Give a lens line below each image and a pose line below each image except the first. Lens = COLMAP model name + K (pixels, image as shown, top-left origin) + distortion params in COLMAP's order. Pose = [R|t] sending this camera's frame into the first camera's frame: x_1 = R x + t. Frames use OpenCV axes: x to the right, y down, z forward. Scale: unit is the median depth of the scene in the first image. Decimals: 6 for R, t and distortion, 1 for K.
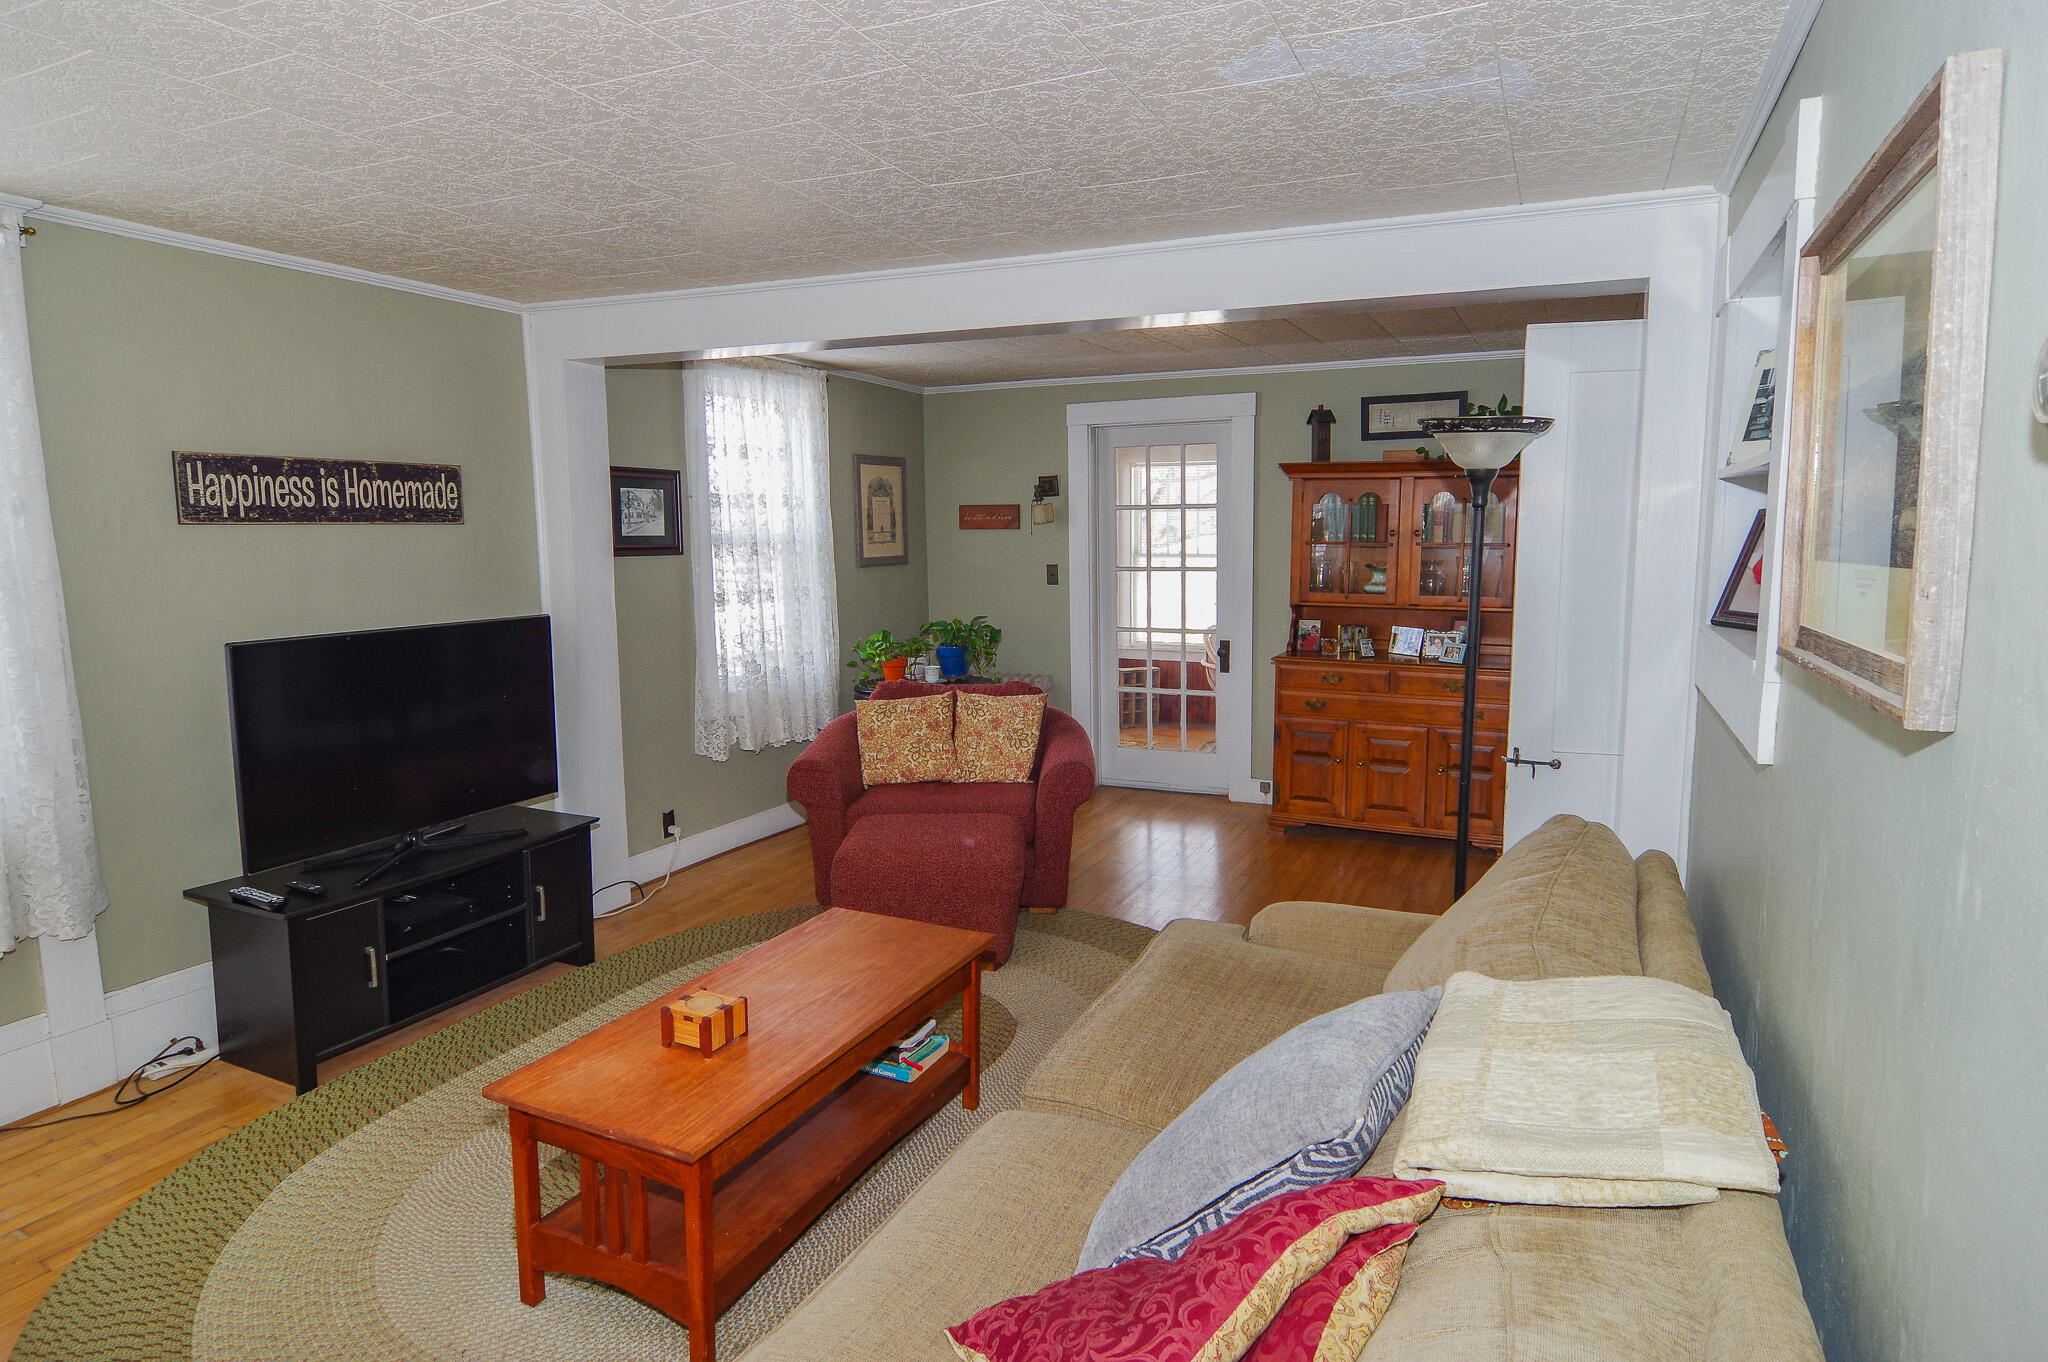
lens RADIAL K [[1187.6, 0, 1065.9], [0, 1187.6, 663.9], [0, 0, 1]] dist [-0.005781, -0.004171]
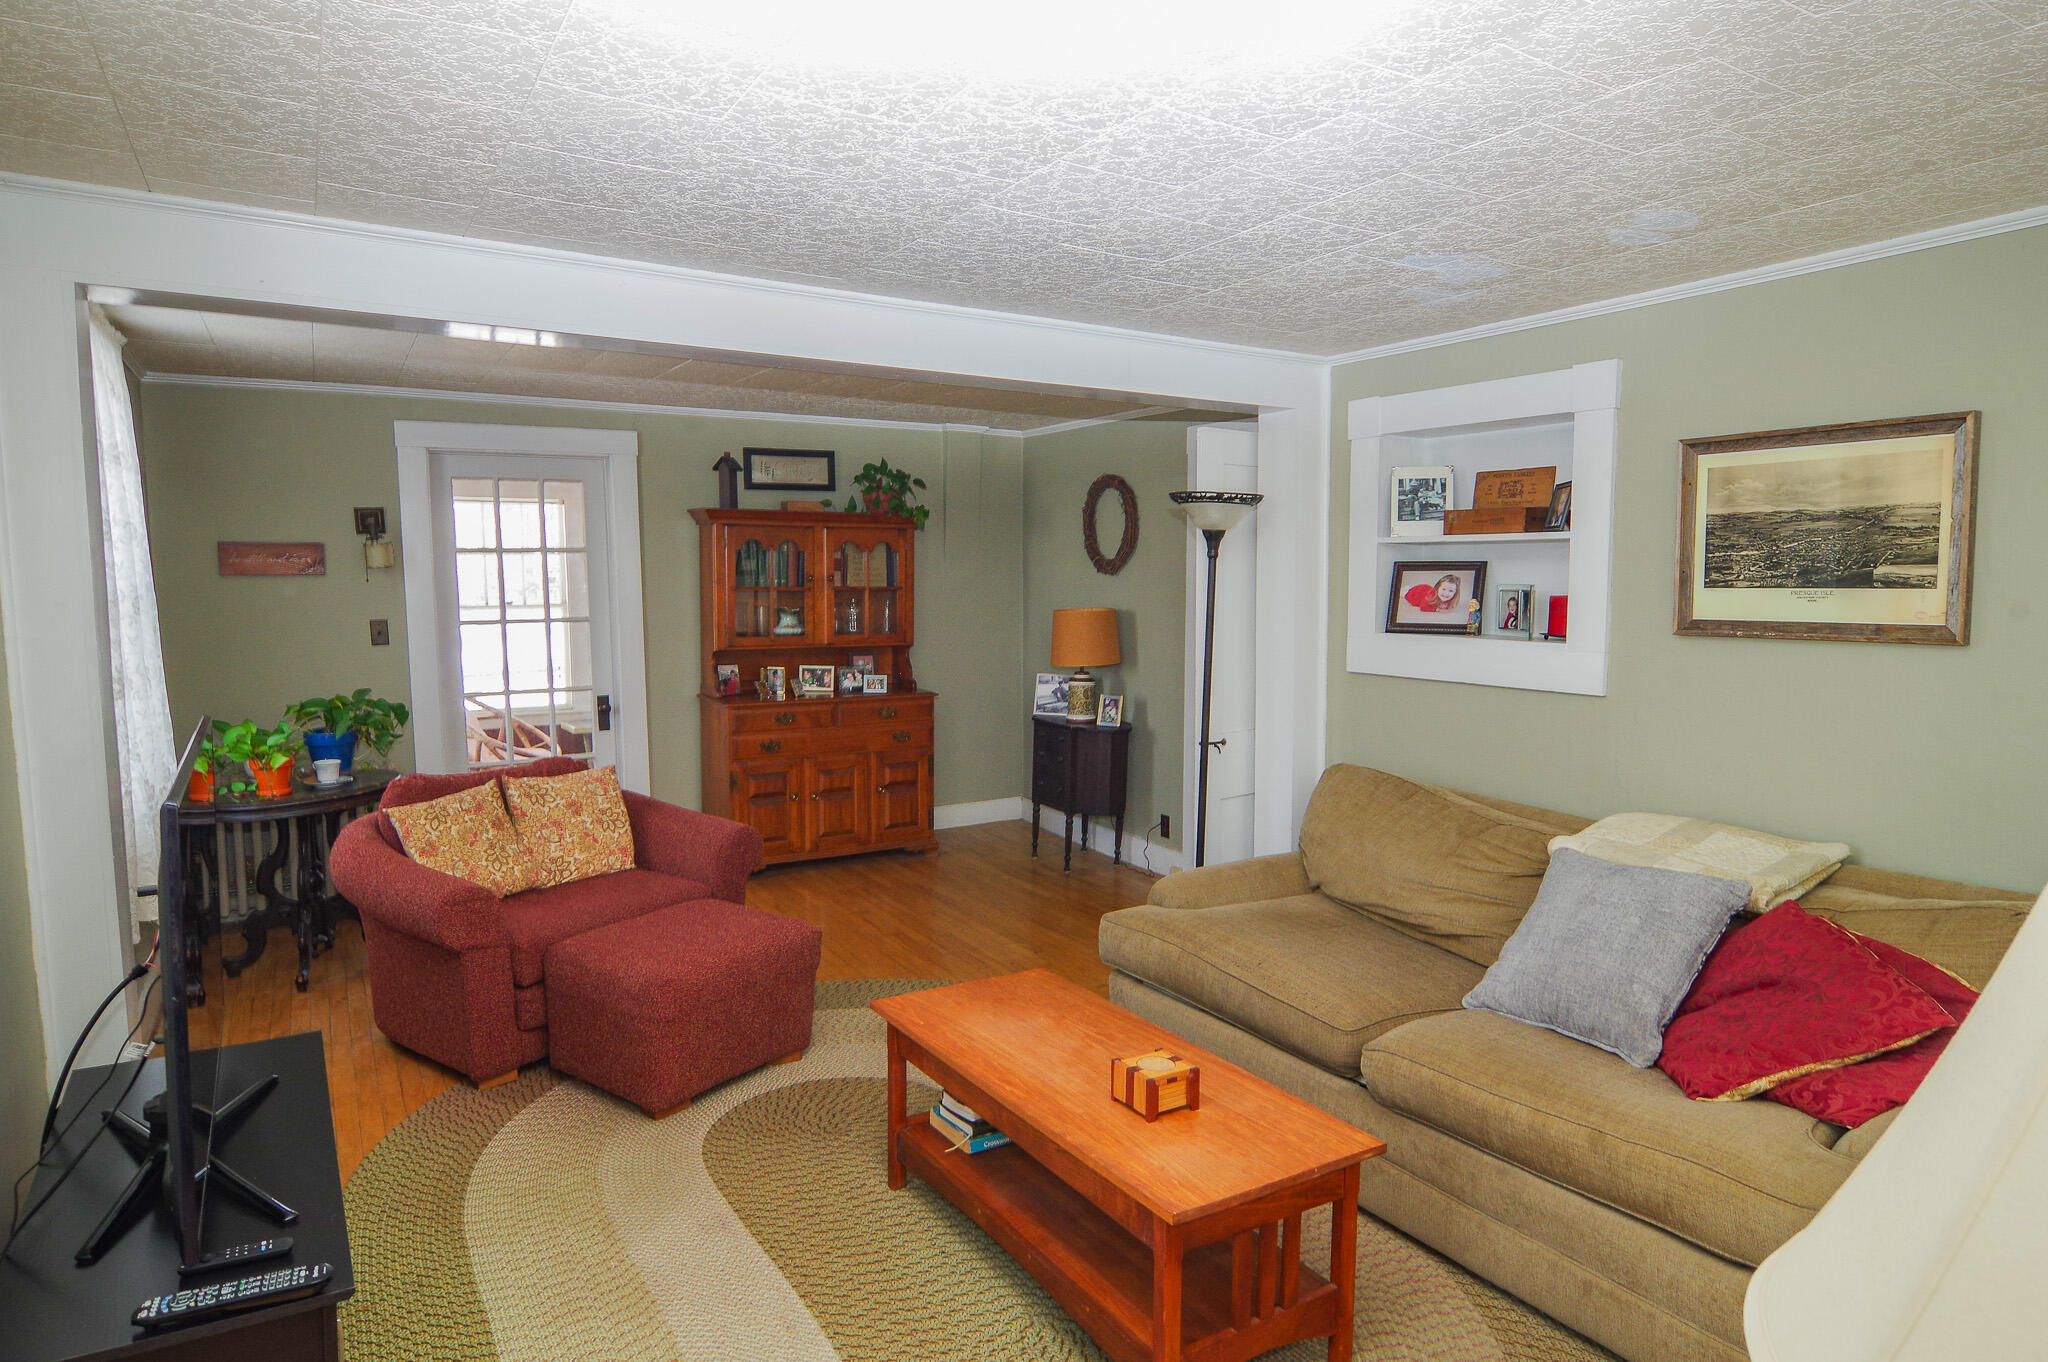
lens RADIAL K [[1187.6, 0, 1074.0], [0, 1187.6, 688.2], [0, 0, 1]] dist [-0.005781, -0.004171]
pose [[0.538710, -0.079314, 0.838750, -0.530957], [0.095884, 0.994862, 0.032493, -0.025231], [-0.837017, 0.062918, 0.543547, 0.236015]]
